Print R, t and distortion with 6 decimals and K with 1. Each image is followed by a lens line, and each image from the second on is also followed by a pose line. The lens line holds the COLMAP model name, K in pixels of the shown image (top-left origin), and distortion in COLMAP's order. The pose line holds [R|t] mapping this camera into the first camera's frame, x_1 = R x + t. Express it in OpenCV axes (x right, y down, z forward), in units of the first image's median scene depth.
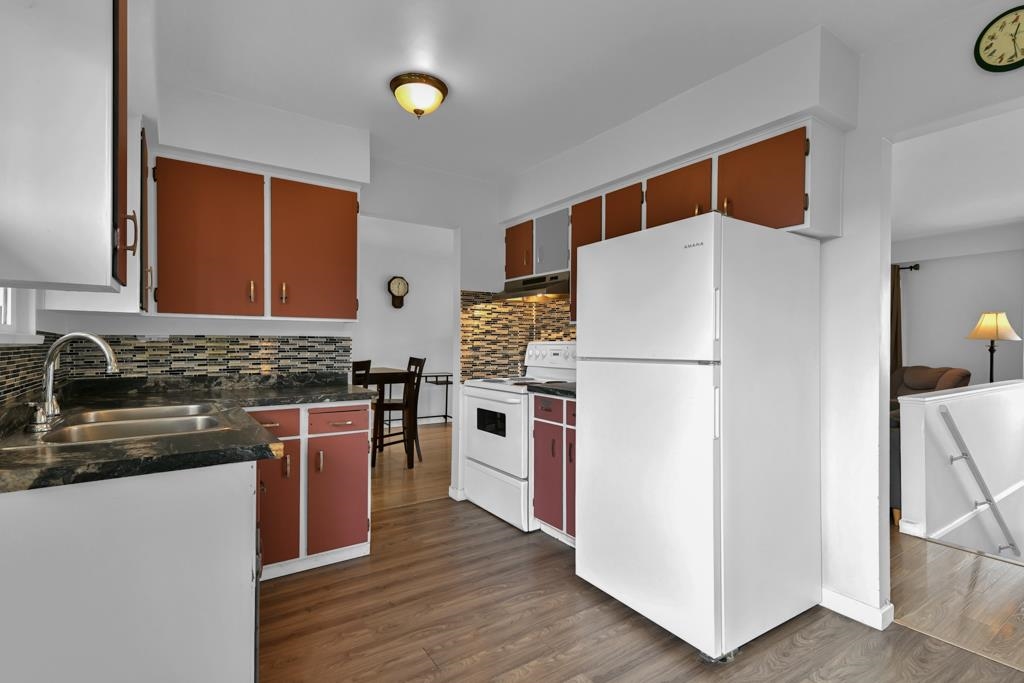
lens RADIAL K [[487.9, 0, 507.3], [0, 487.9, 346.9], [0, 0, 1]] dist [0.021470, -0.003836]
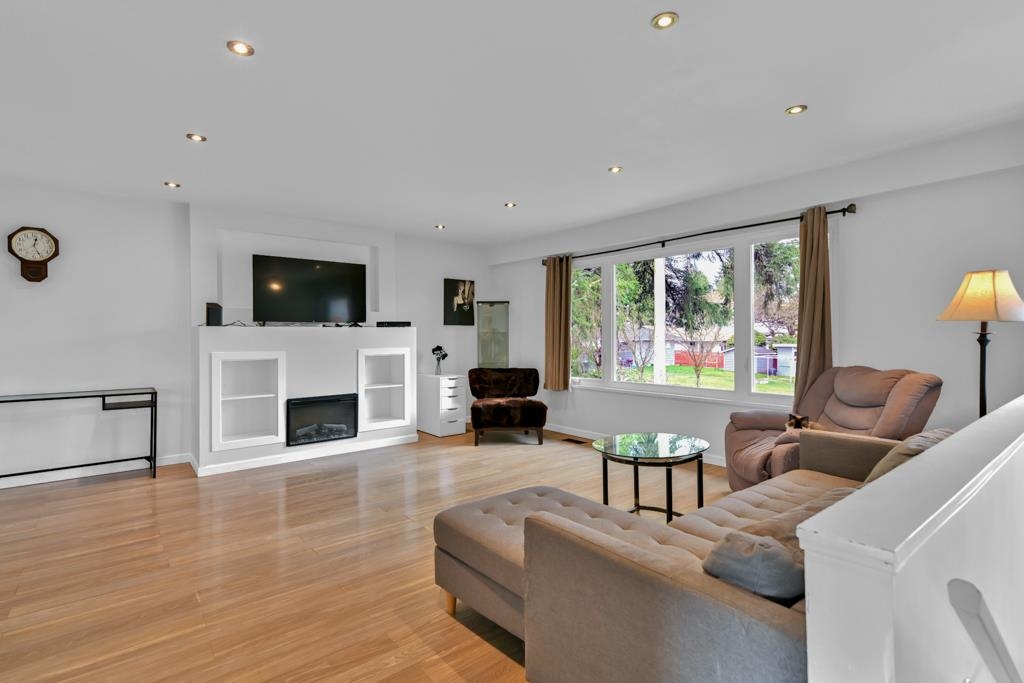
lens RADIAL K [[487.9, 0, 510.6], [0, 487.9, 340.8], [0, 0, 1]] dist [0.021470, -0.003836]
pose [[0.996199, -0.015599, 0.085704, 0.683078], [0.015145, 0.999868, 0.005945, -0.007116], [-0.085785, -0.004624, 0.996303, 0.829102]]
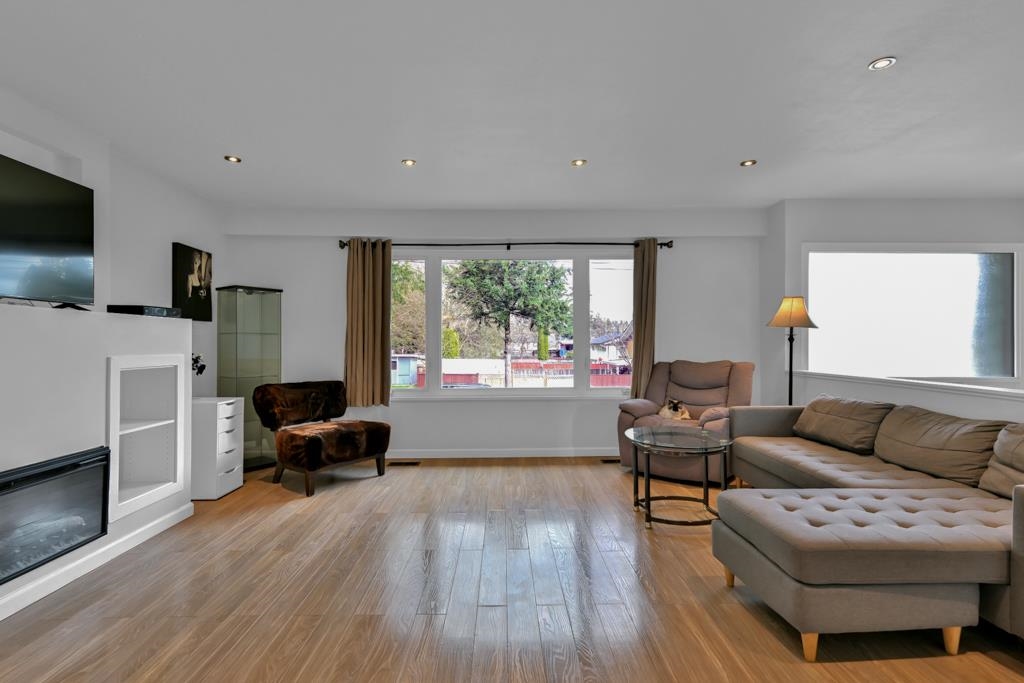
lens RADIAL K [[487.9, 0, 506.7], [0, 487.9, 347.9], [0, 0, 1]] dist [0.021470, -0.003836]
pose [[0.553030, -0.014120, 0.833041, -0.060858], [0.013510, 0.999877, 0.007979, 0.012781], [-0.833052, 0.006842, 0.553153, 1.550059]]
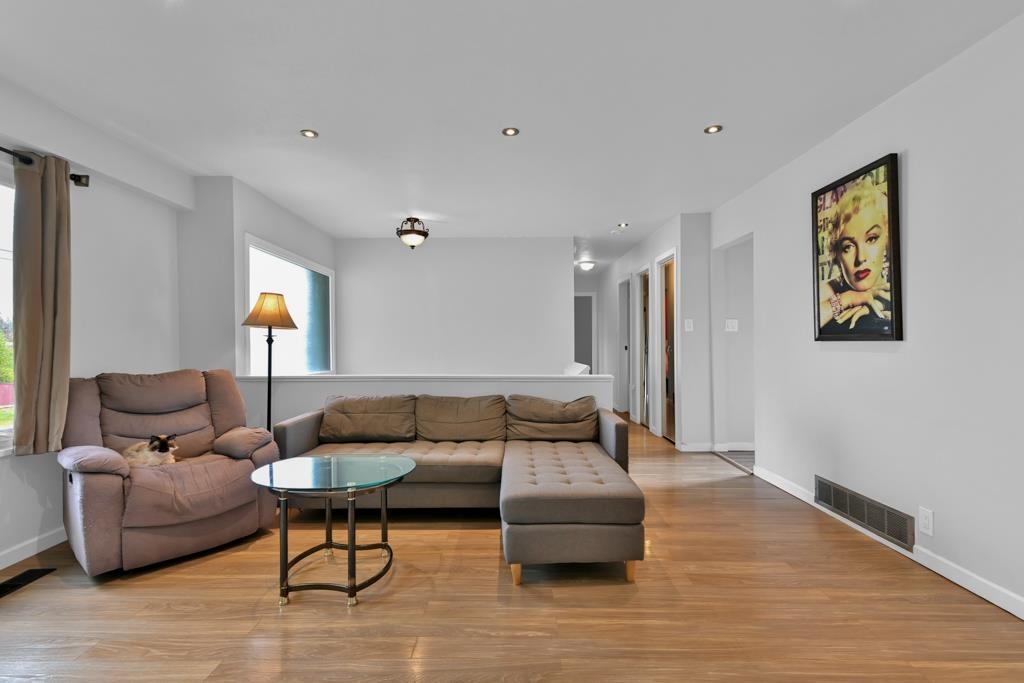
lens RADIAL K [[487.9, 0, 514.2], [0, 487.9, 346.0], [0, 0, 1]] dist [0.021470, -0.003836]
pose [[-0.823857, -0.006228, 0.566763, 0.350892], [0.005024, 0.999820, 0.018289, 0.003893], [-0.566775, 0.017915, -0.823678, 2.351159]]
